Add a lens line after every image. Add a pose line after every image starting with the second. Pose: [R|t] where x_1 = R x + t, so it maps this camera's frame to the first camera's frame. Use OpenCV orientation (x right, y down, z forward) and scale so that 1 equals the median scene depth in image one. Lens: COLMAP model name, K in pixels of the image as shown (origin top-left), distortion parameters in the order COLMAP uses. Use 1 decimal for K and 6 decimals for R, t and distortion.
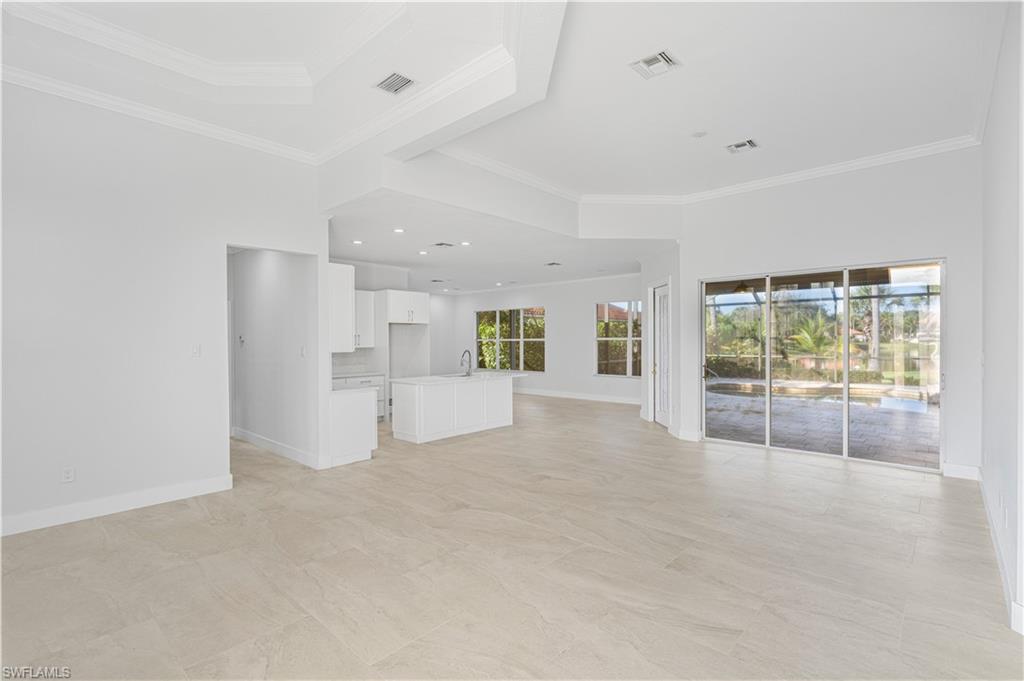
lens RADIAL K [[471.6, 0, 503.4], [0, 471.6, 347.2], [0, 0, 1]] dist [-0.002083, 0.000194]
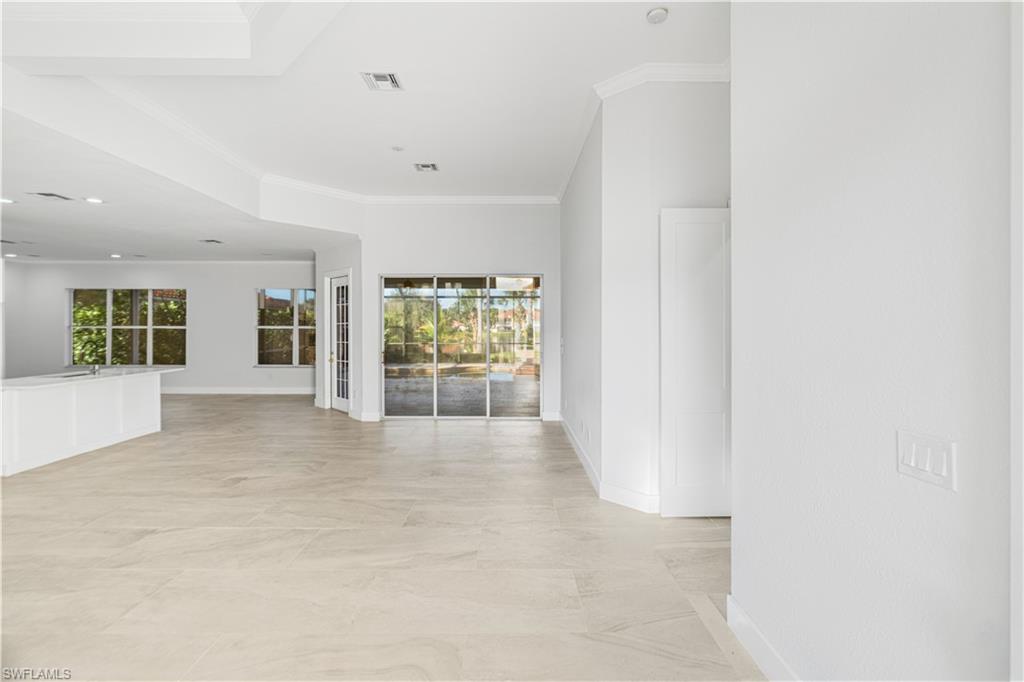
lens RADIAL K [[463.6, 0, 508.1], [0, 463.6, 334.9], [0, 0, 1]] dist [-0.002028, 0.000210]
pose [[0.729854, -0.002723, 0.683597, -0.123353], [0.004675, 0.999989, -0.001008, 0.001636], [-0.683587, 0.003932, 0.729859, -0.000463]]
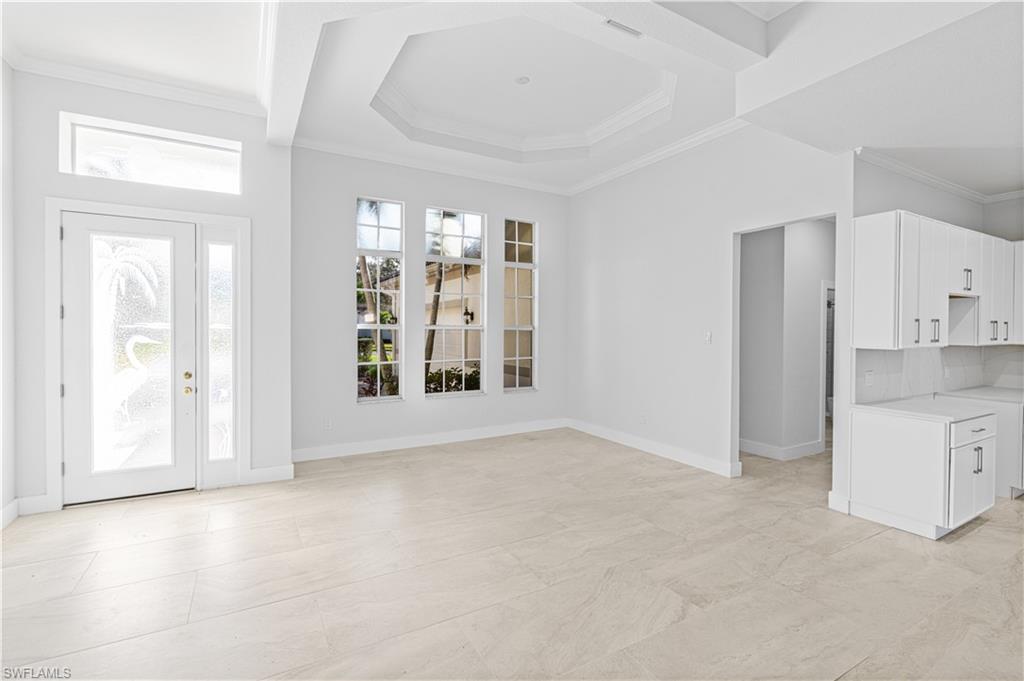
lens RADIAL K [[463.6, 0, 508.1], [0, 463.6, 334.4], [0, 0, 1]] dist [-0.002028, 0.000210]
pose [[-0.300947, 0.013347, -0.953547, 0.396965], [-0.017560, 0.999655, 0.019535, -0.011713], [0.953479, 0.022623, -0.300609, 0.667886]]
